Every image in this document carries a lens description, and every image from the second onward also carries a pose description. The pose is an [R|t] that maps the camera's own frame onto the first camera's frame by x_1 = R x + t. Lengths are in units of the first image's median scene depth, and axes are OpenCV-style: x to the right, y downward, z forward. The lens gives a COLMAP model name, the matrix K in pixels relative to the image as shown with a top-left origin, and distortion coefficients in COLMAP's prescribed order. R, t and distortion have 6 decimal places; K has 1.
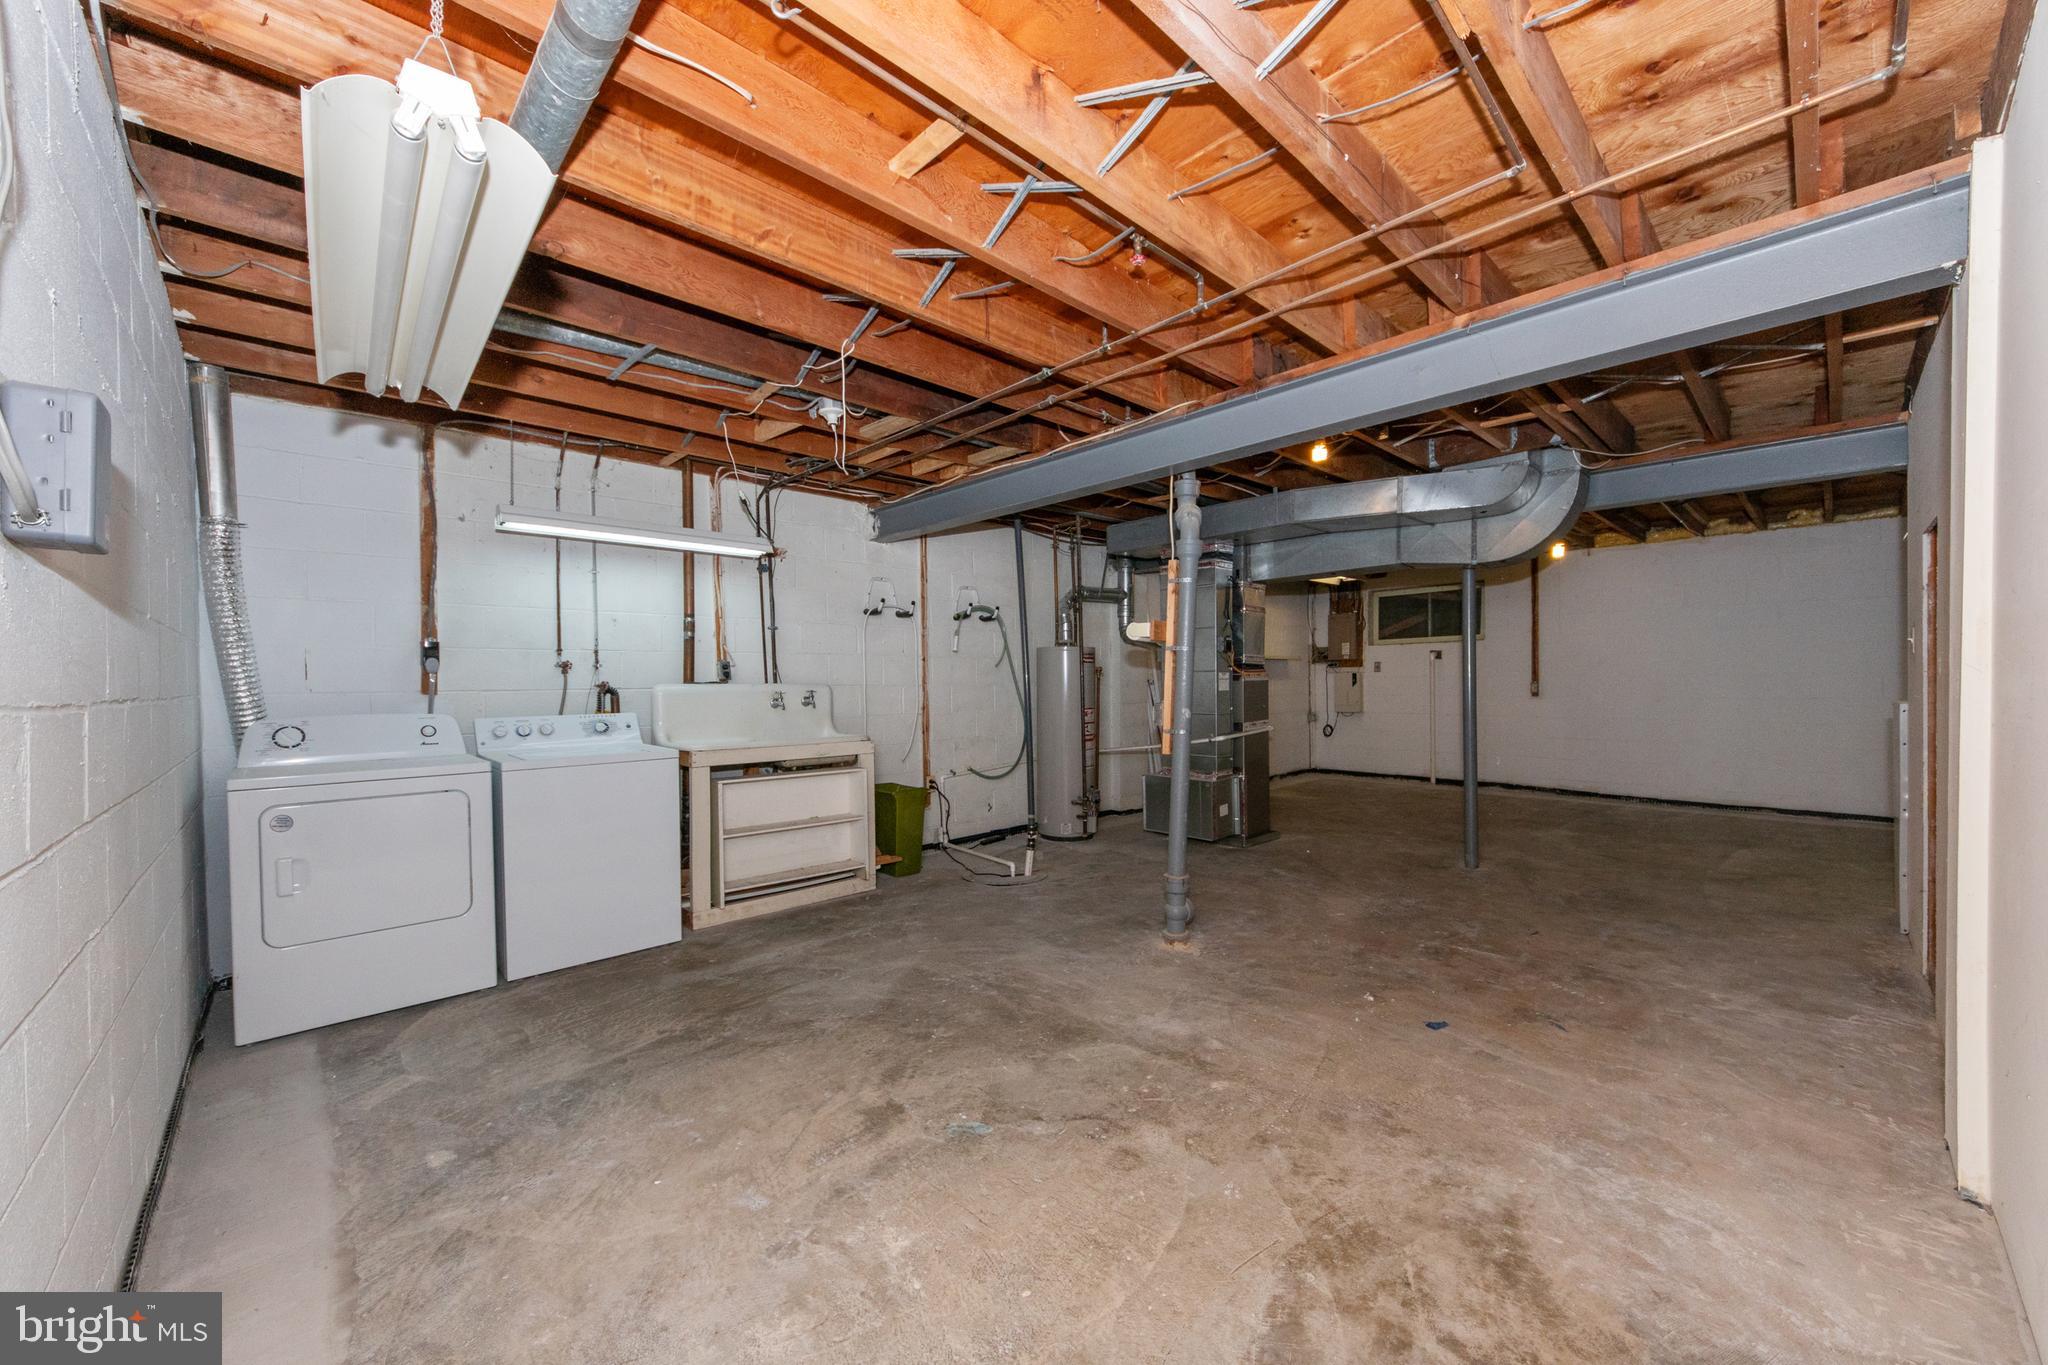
lens RADIAL K [[773.4, 0, 1041.7], [0, 773.4, 683.0], [0, 0, 1]] dist [-0.001600, -0.002654]
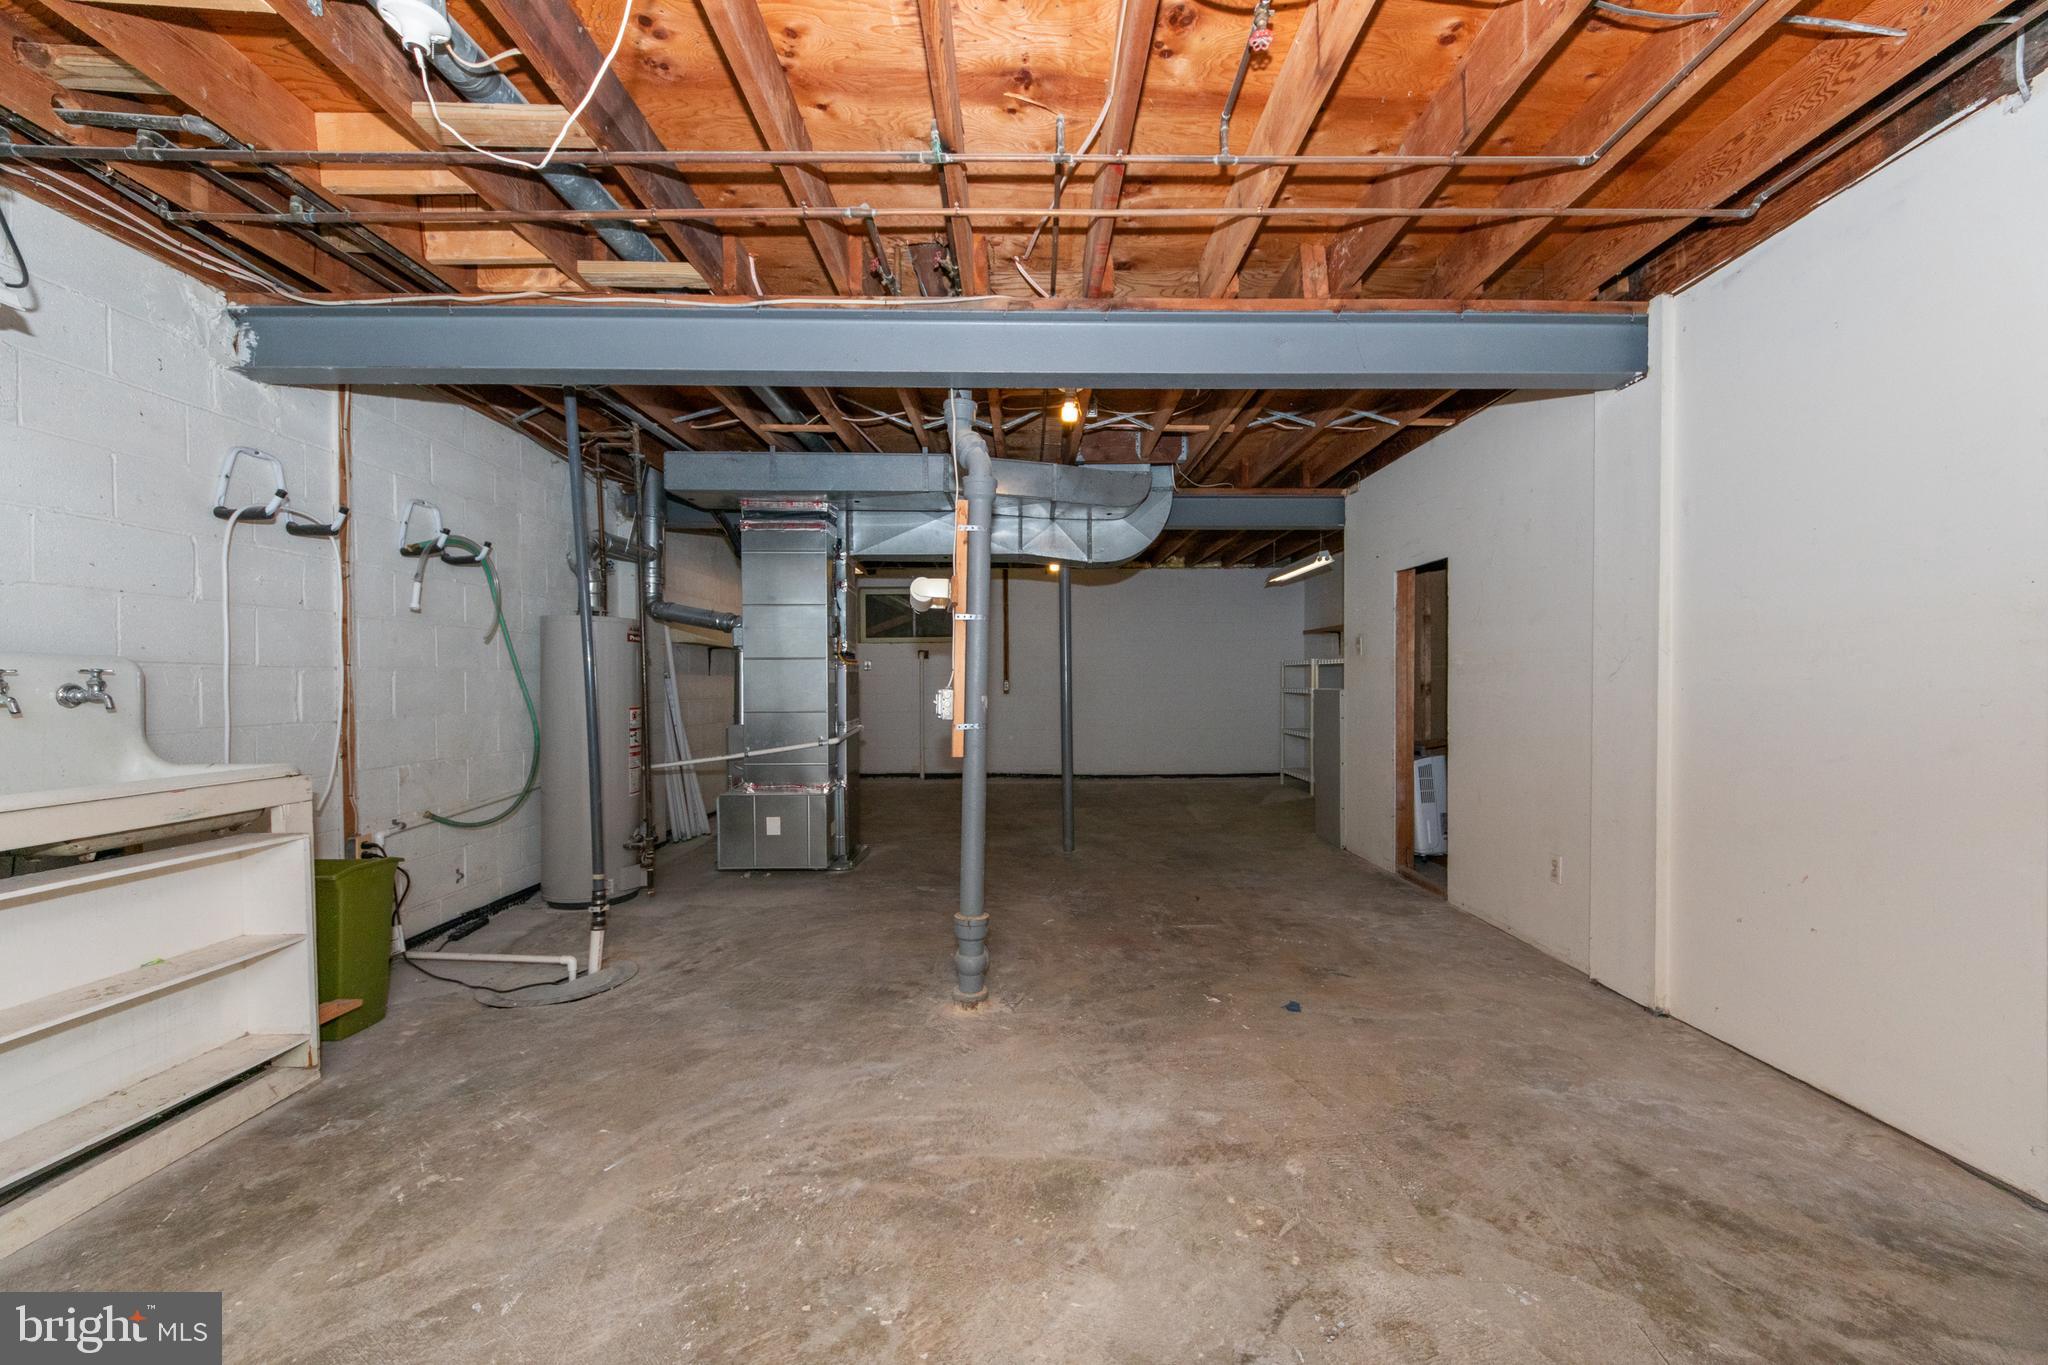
lens RADIAL K [[773.4, 0, 1037.0], [0, 773.4, 691.2], [0, 0, 1]] dist [-0.001600, -0.002654]
pose [[0.681798, -0.002184, 0.731537, -0.323389], [0.001778, 0.999998, 0.001329, 0.027060], [-0.731538, 0.000395, 0.681800, 0.419514]]
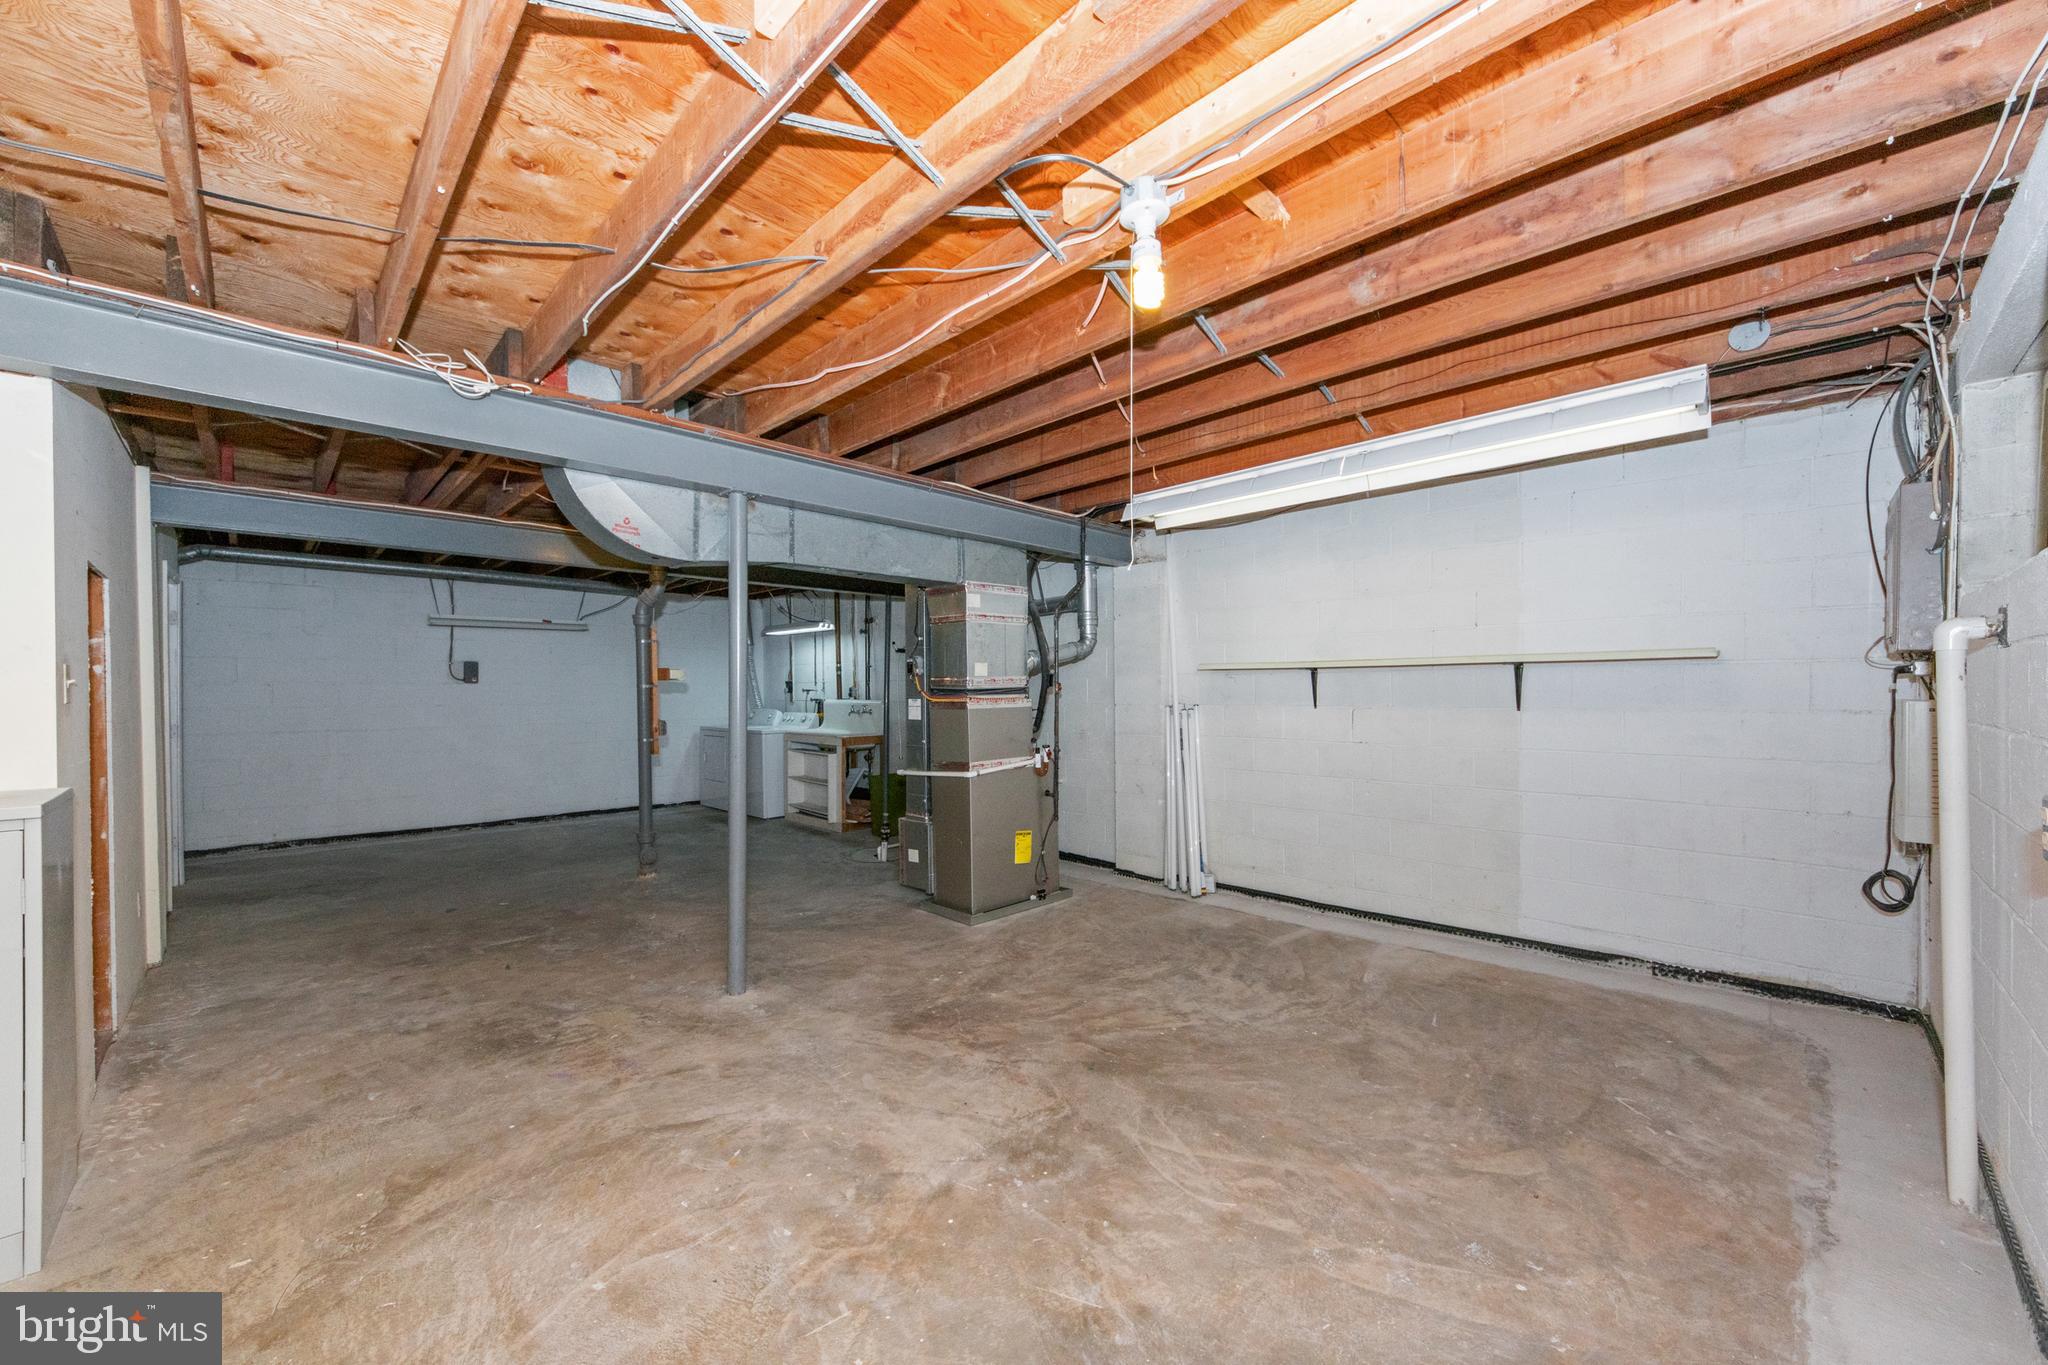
lens RADIAL K [[773.4, 0, 1032.4], [0, 773.4, 685.3], [0, 0, 1]] dist [-0.001600, -0.002654]
pose [[0.013236, 0.008255, -0.999878, 1.680671], [0.003560, 0.999959, 0.008303, -0.054802], [0.999906, -0.003670, 0.013206, 1.697587]]
